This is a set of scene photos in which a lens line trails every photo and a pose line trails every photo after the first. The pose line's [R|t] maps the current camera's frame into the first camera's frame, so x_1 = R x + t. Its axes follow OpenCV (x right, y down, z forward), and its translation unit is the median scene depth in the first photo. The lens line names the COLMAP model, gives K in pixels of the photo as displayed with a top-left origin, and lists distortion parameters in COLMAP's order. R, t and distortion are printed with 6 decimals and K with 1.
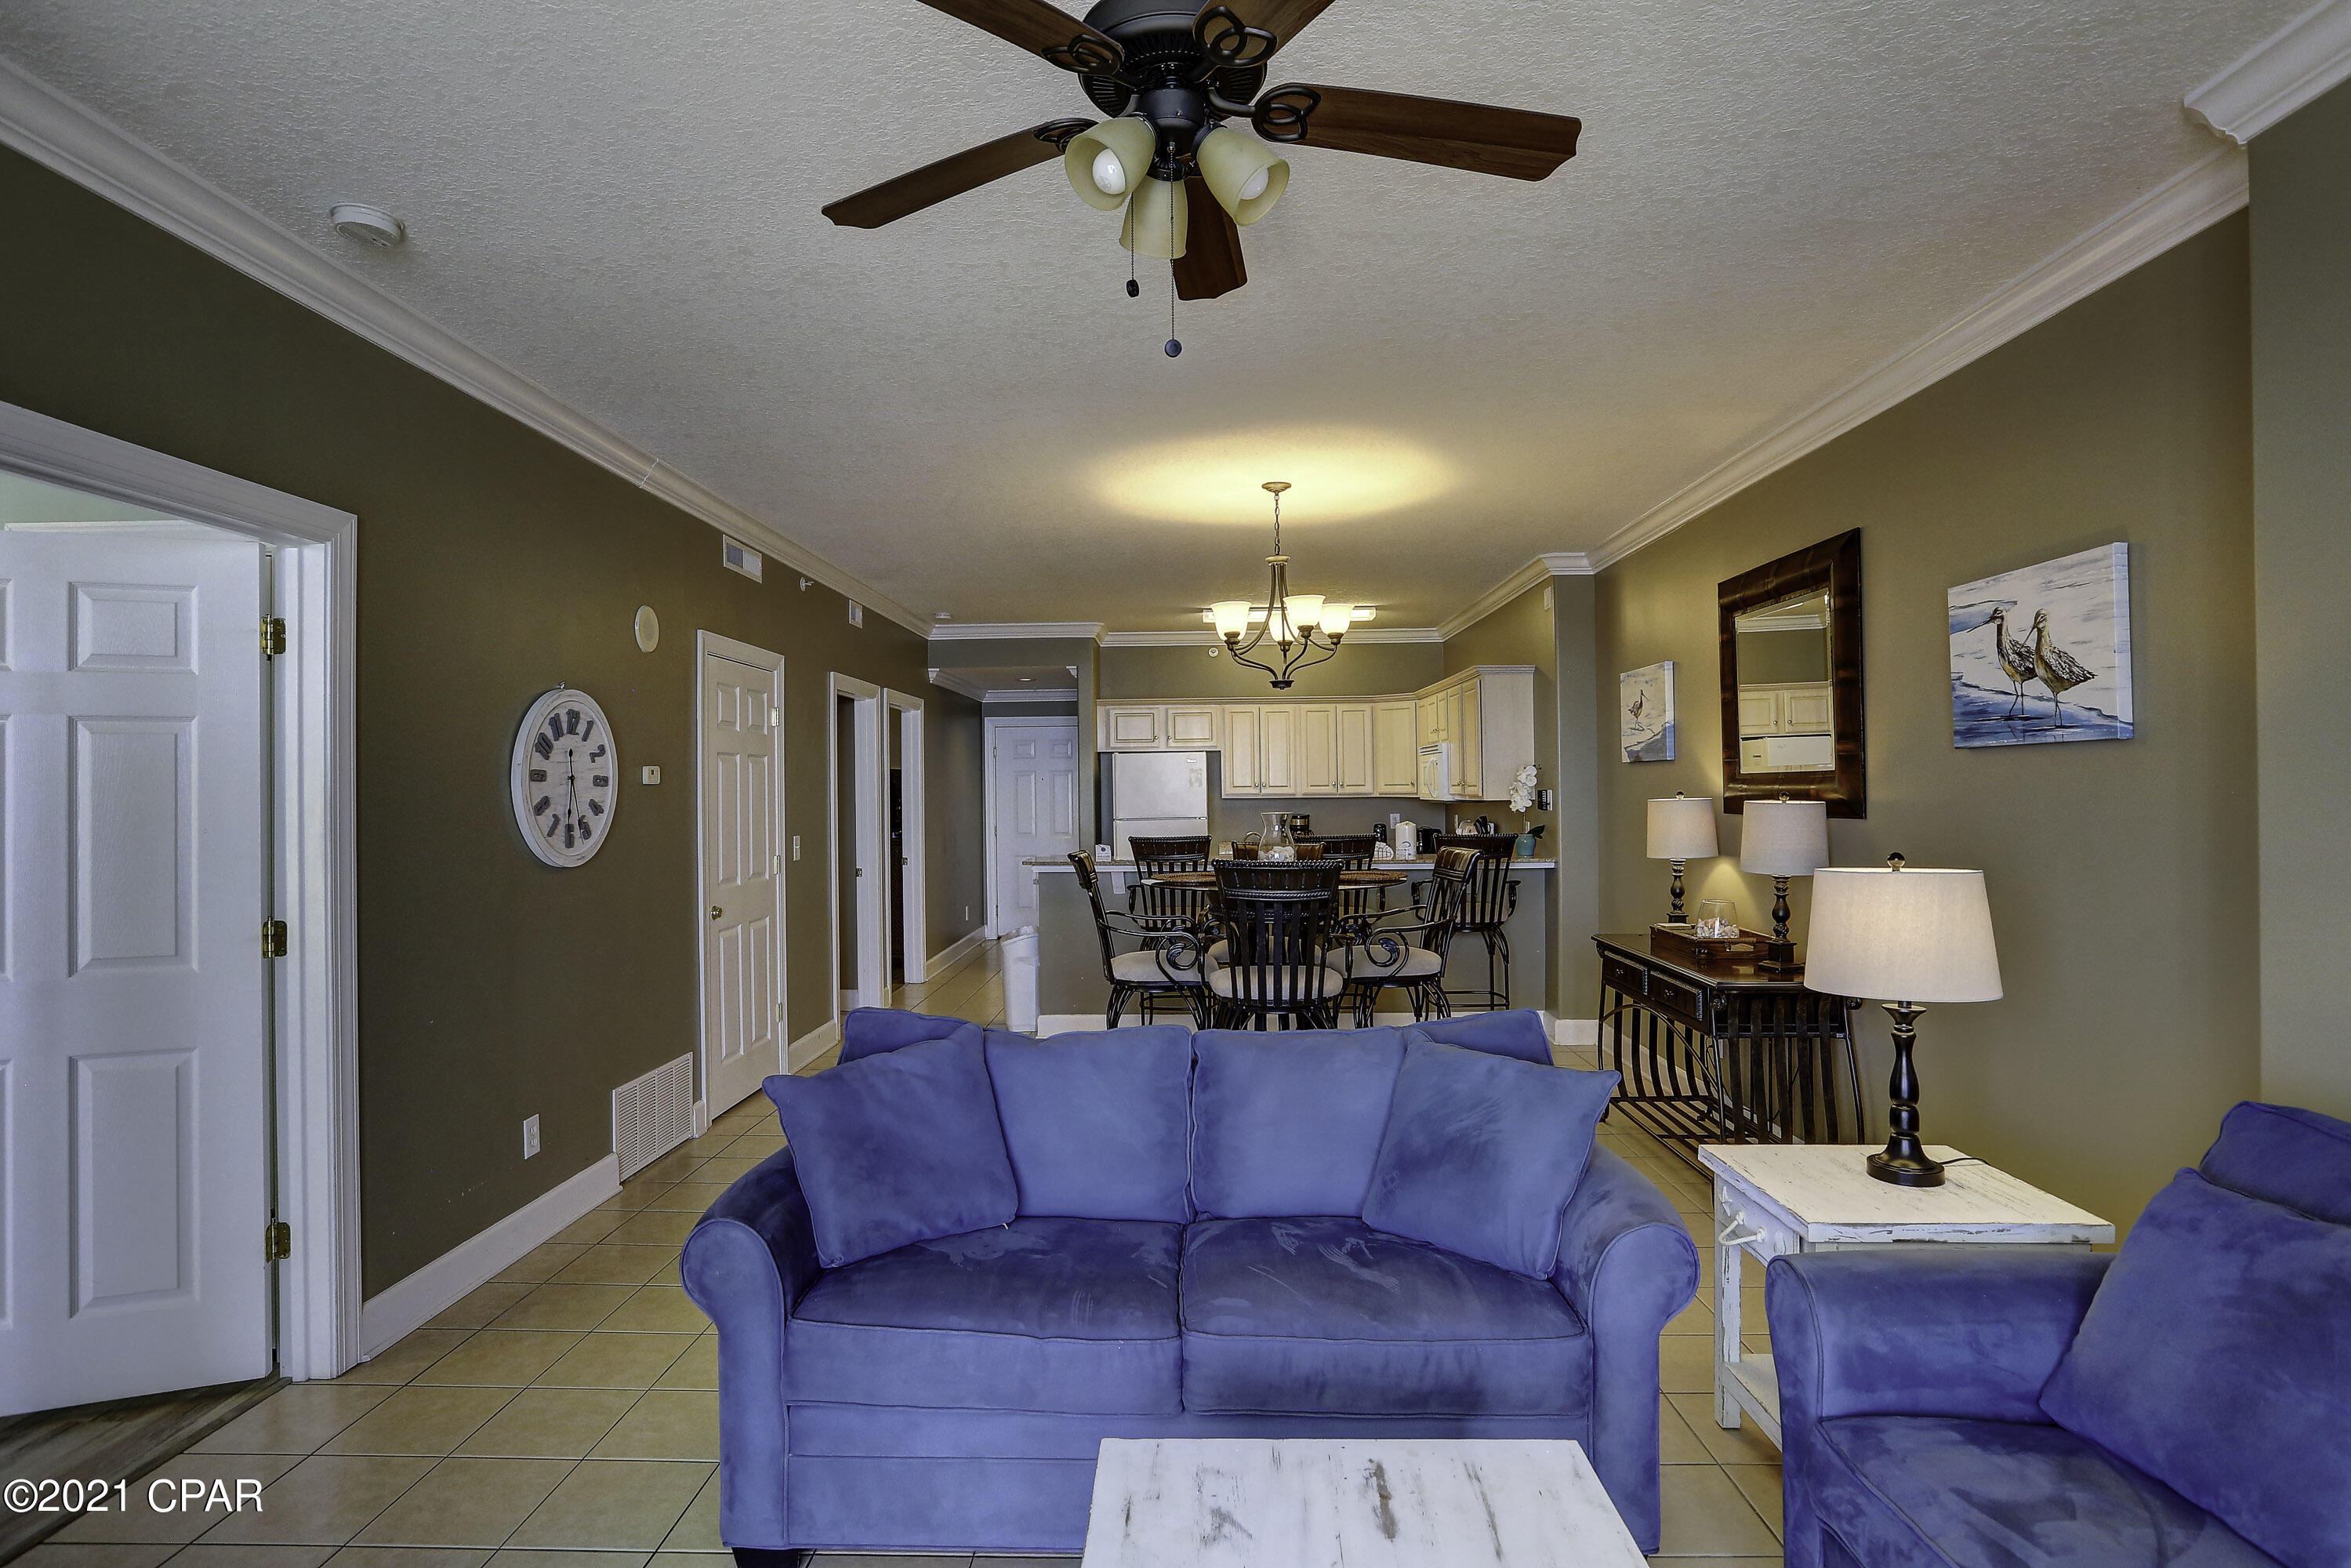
lens RADIAL K [[1165.2, 0, 1175.8], [0, 1165.2, 787.1], [0, 0, 1]] dist [-0.042112, 0.011849]
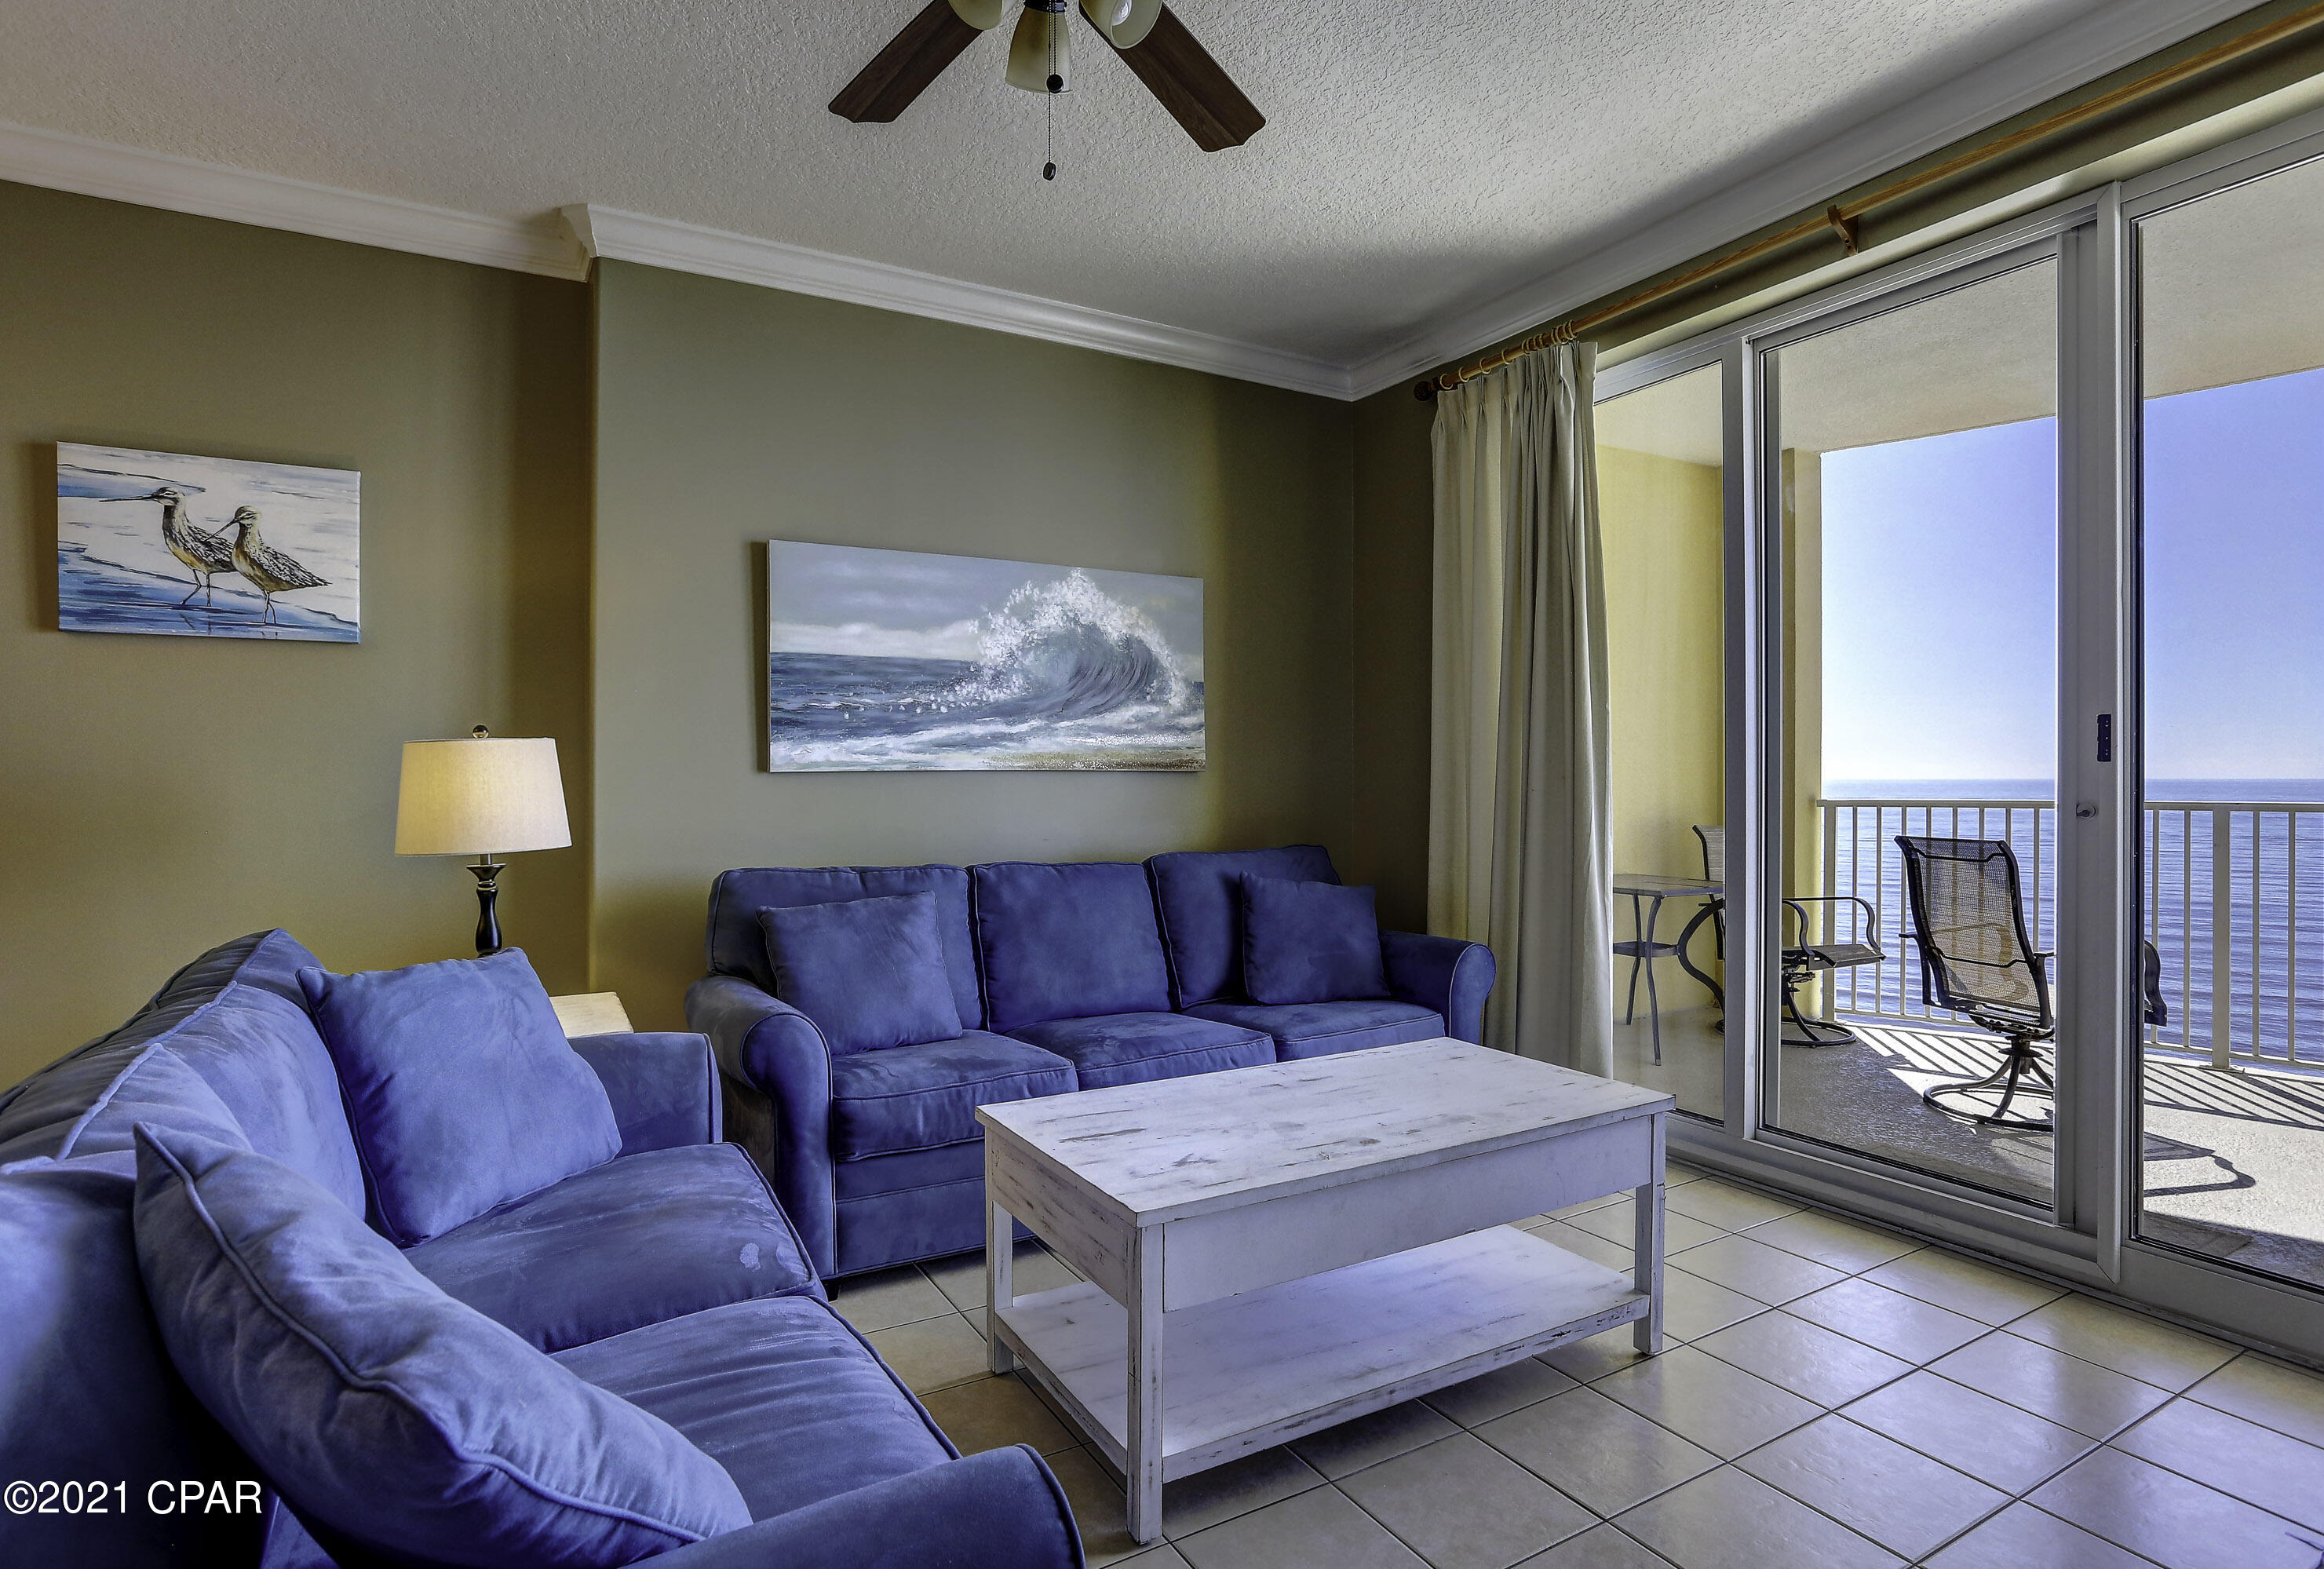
lens RADIAL K [[1151.8, 0, 1176.7], [0, 1151.8, 780.1], [0, 0, 1]] dist [-0.042112, 0.011849]
pose [[-0.519043, 0.006778, 0.854721, -0.517202], [0.003800, 0.999977, -0.005623, 0.095597], [-0.854739, 0.000330, -0.519057, 0.803275]]
